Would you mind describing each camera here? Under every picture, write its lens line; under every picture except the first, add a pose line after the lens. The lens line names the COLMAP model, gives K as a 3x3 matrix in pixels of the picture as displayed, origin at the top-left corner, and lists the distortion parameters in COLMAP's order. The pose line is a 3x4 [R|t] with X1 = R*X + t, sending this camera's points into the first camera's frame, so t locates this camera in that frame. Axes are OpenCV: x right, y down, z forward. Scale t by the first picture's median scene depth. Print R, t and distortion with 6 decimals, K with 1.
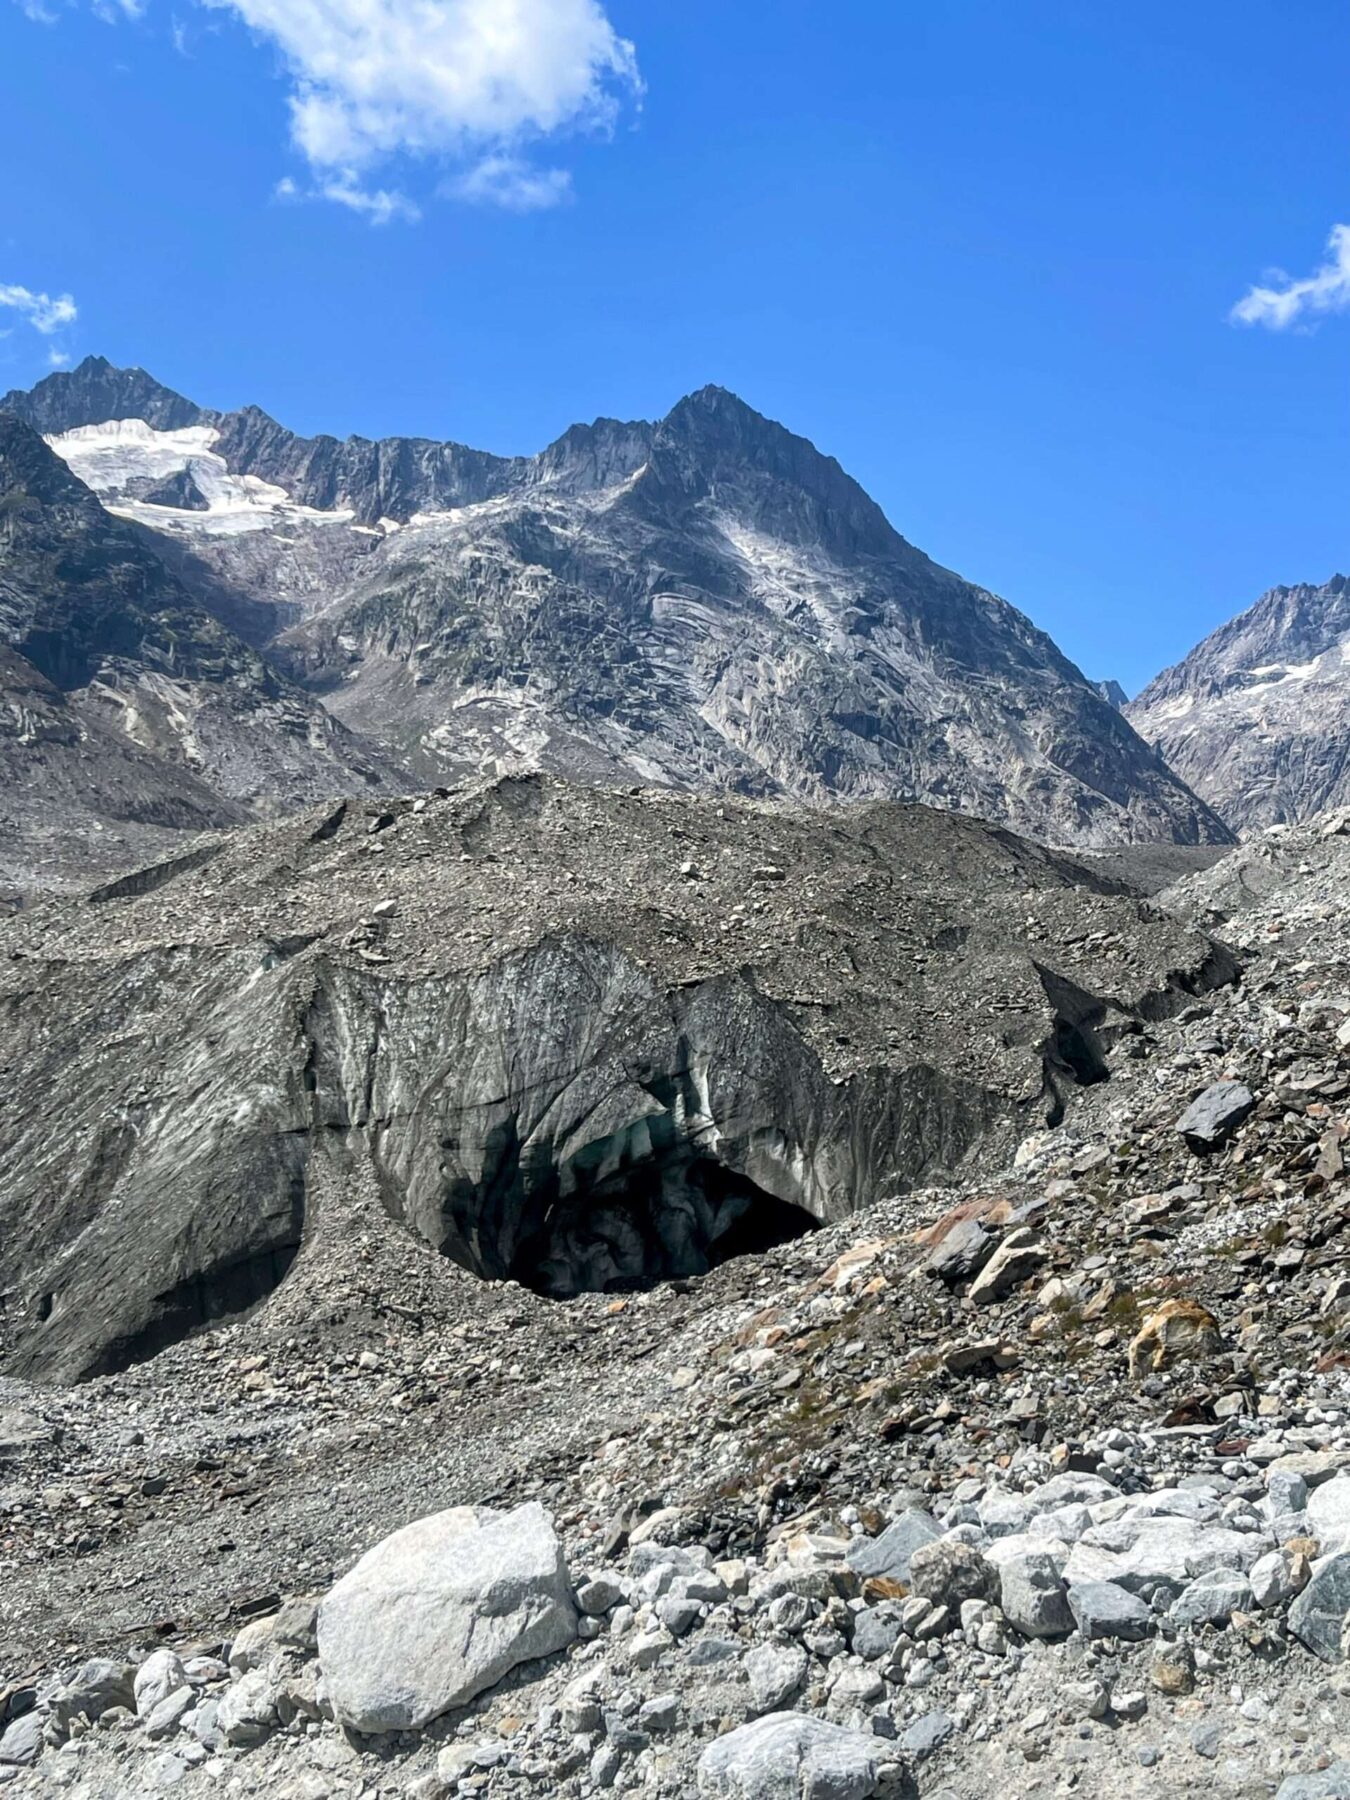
lens RADIAL K [[2285.5, 0, 710.9], [0, 2285.5, 890.0], [0, 0, 1]] dist [0.113294, 0.000000]
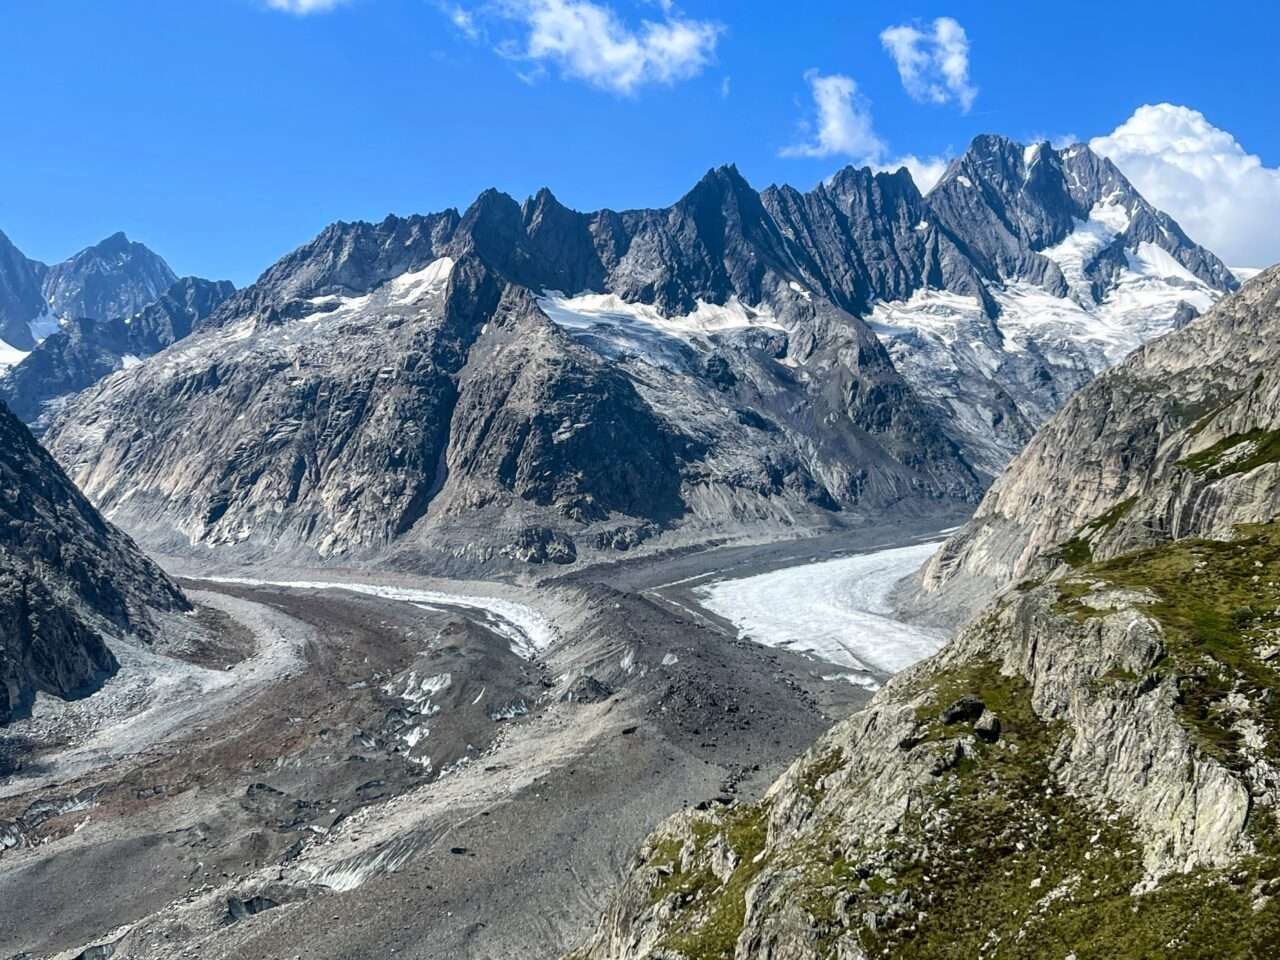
lens RADIAL K [[1625.2, 0, 656.3], [0, 1625.2, 509.0], [0, 0, 1]] dist [0.113294, 0.000000]
pose [[0.930285, -0.004751, 0.366806, 0.213193], [-0.021442, 0.997502, 0.067301, -0.109023], [-0.366209, -0.070475, 0.927860, 0.427861]]
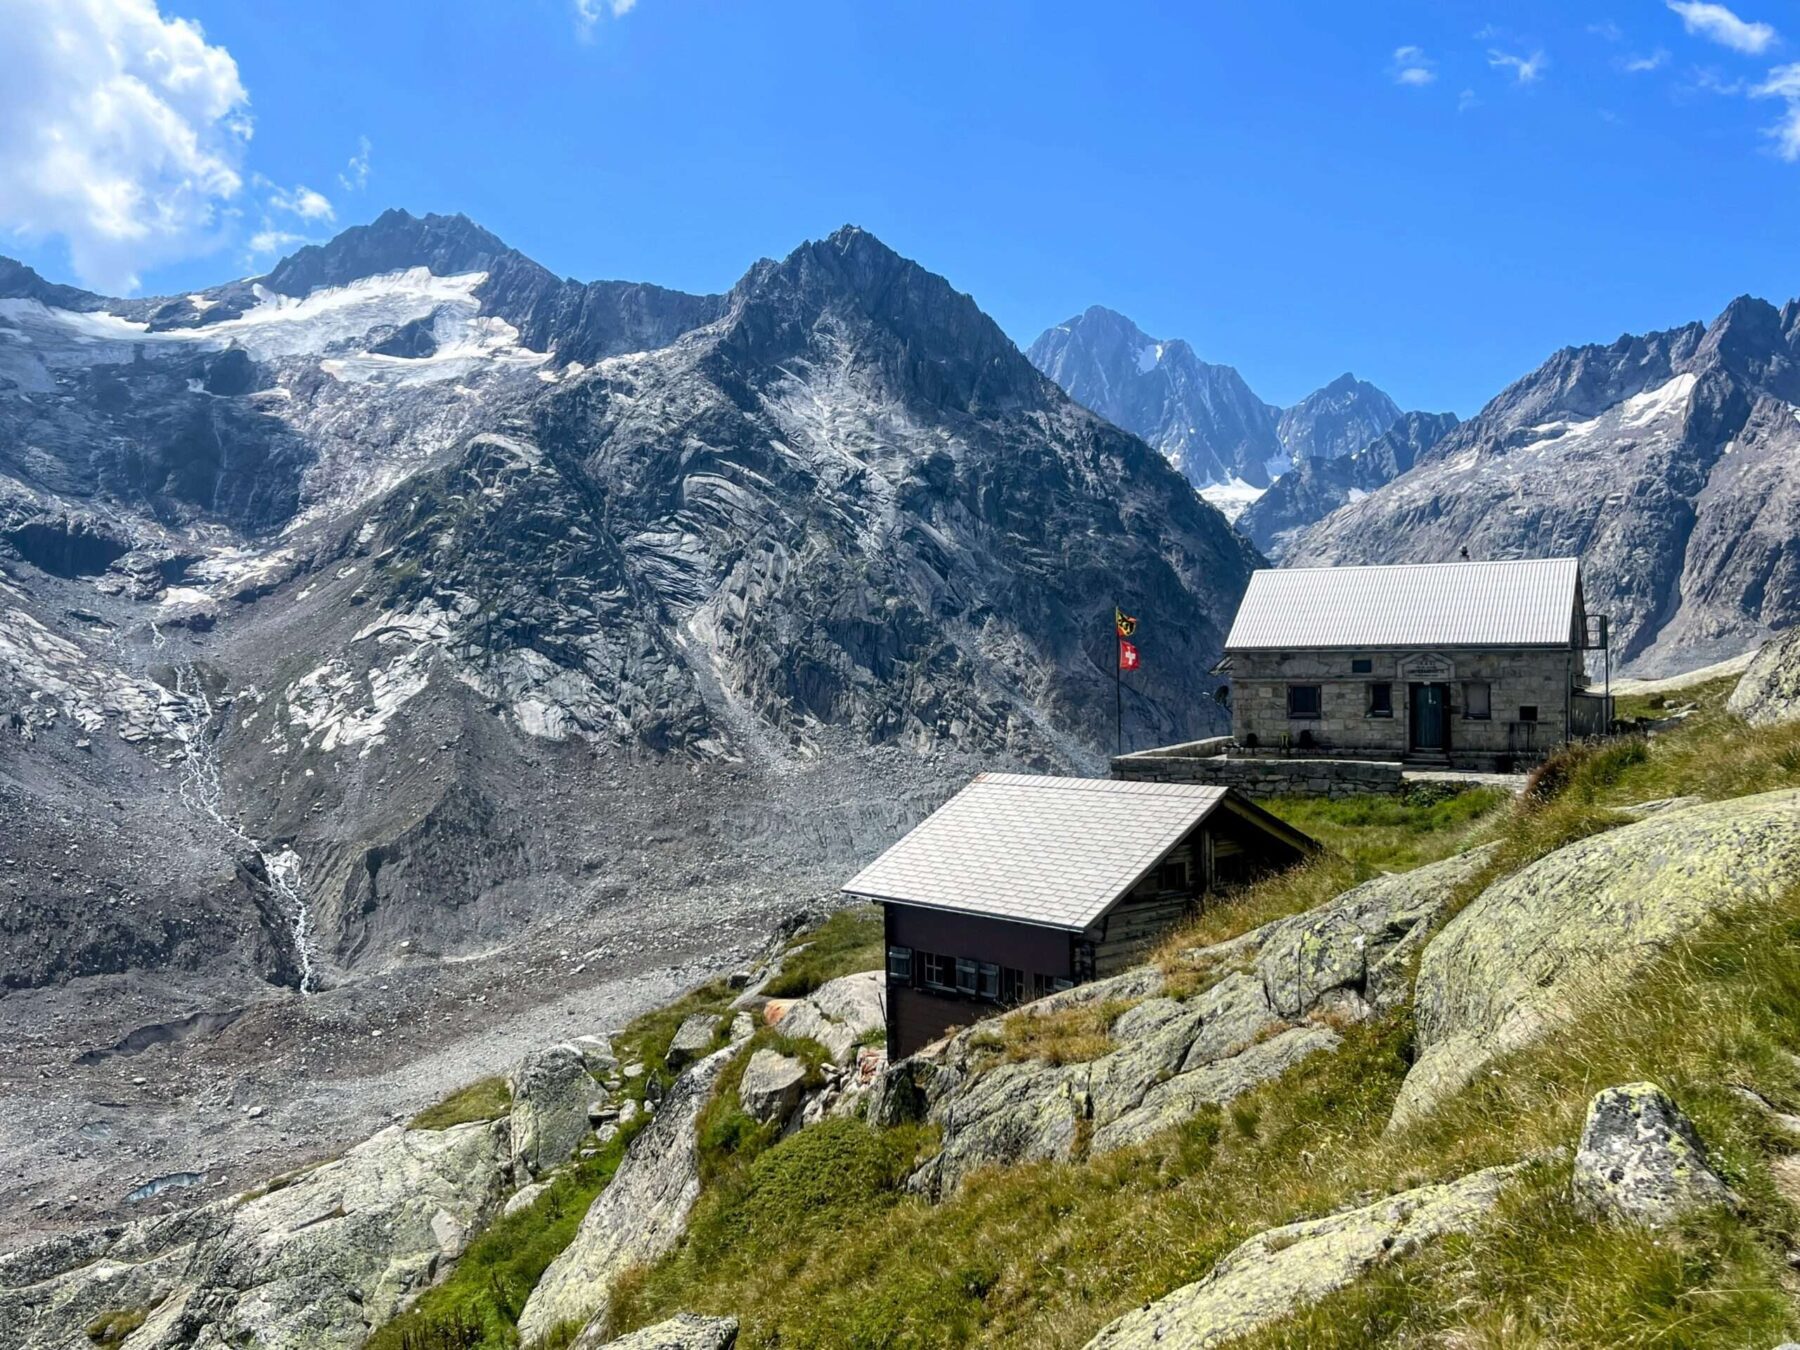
lens RADIAL K [[1593.4, 0, 910.8], [0, 1593.4, 642.4], [0, 0, 1]] dist [0.036244, -0.007141]
pose [[0.979739, 0.012482, -0.199890, 0.203341], [0.003139, 0.996976, 0.077642, -0.112444], [0.200255, -0.076696, 0.976737, 0.376488]]
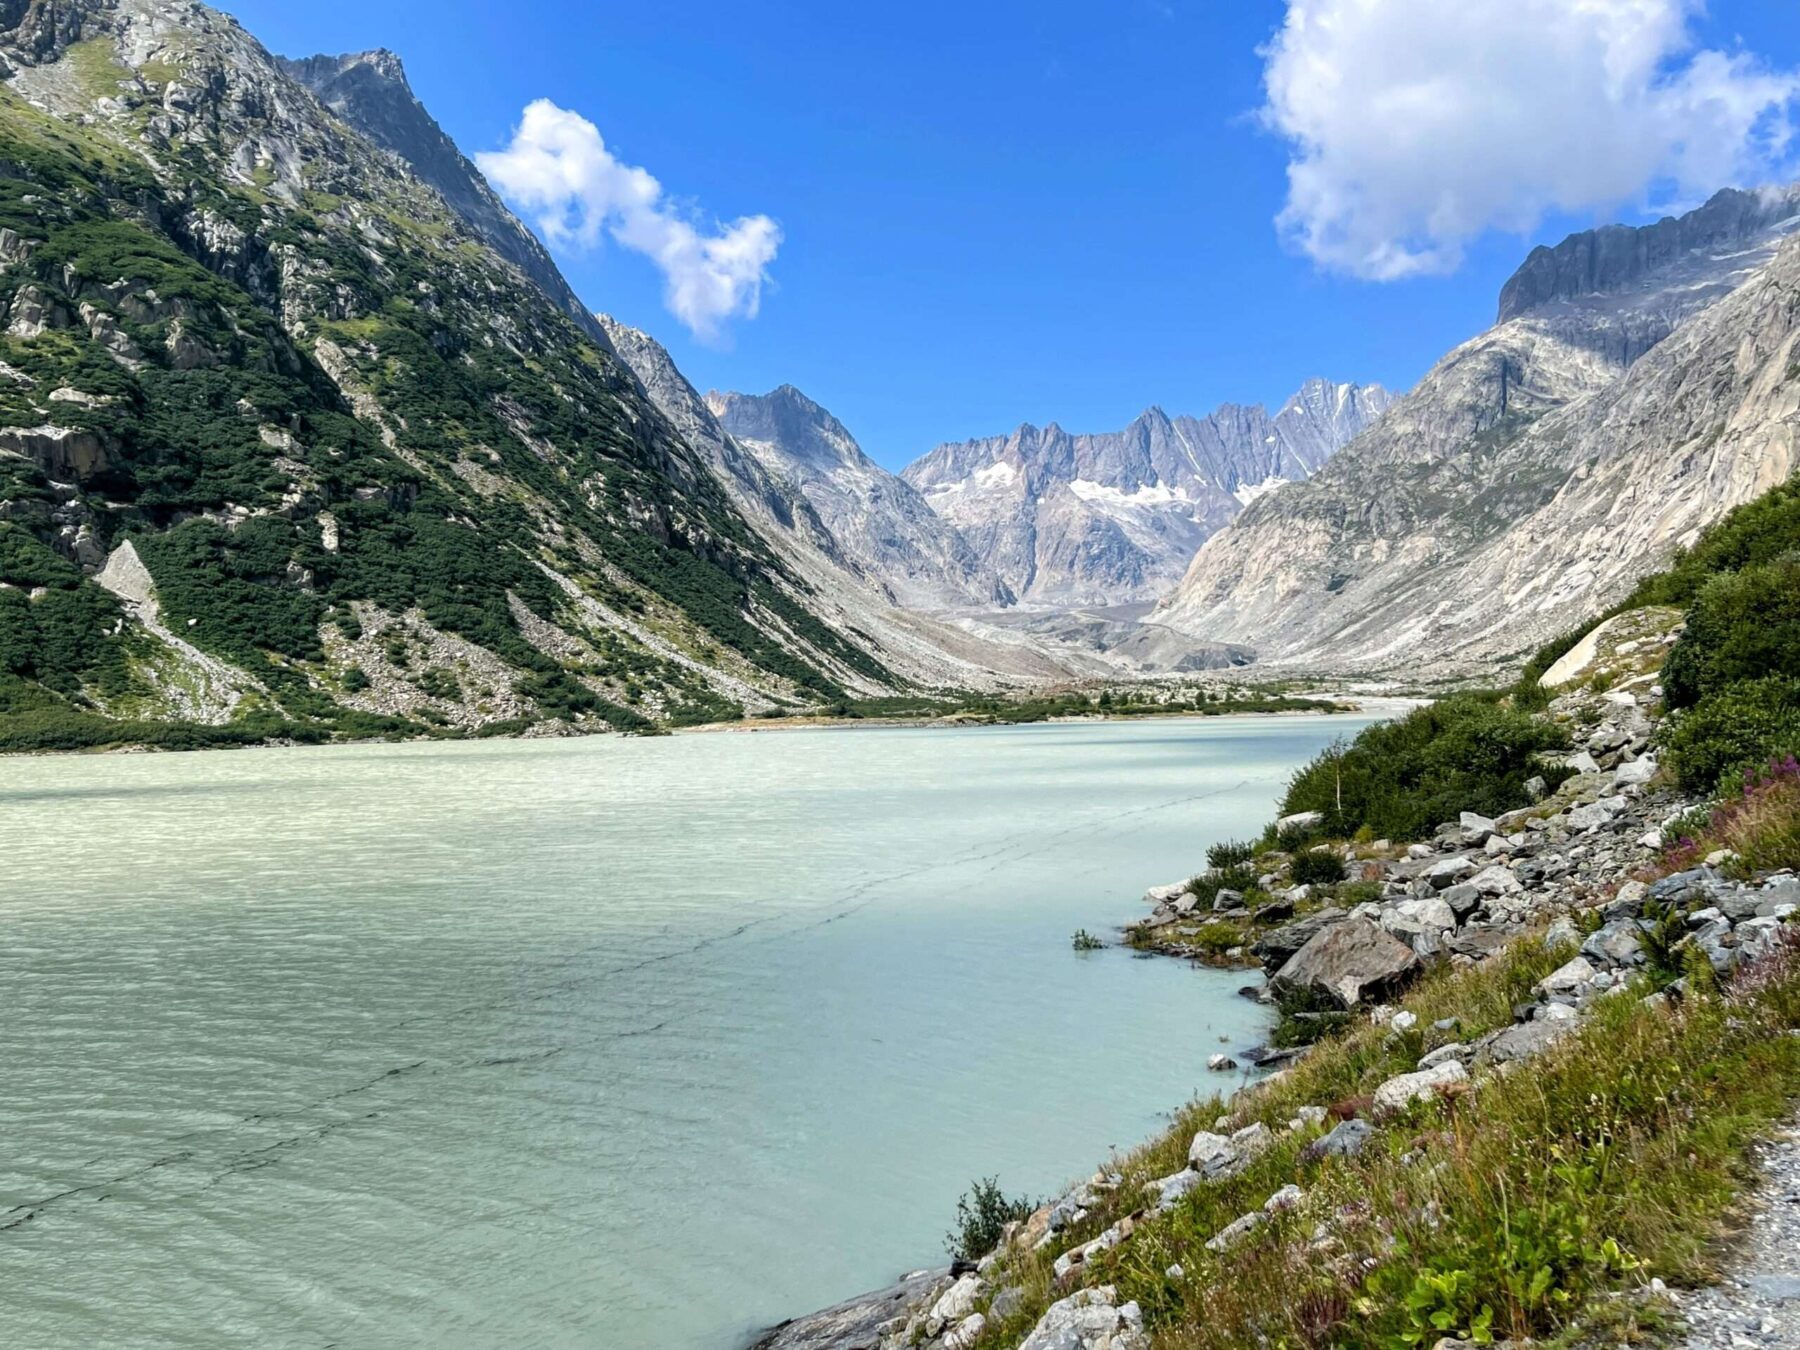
lens RADIAL K [[1593.4, 0, 894.8], [0, 1593.4, 682.3], [0, 0, 1]] dist [0.036244, -0.007141]
pose [[0.954288, 0.004890, 0.298848, -0.471932], [-0.027133, 0.997155, 0.070325, -0.040710], [-0.297654, -0.075219, 0.951706, -0.755628]]
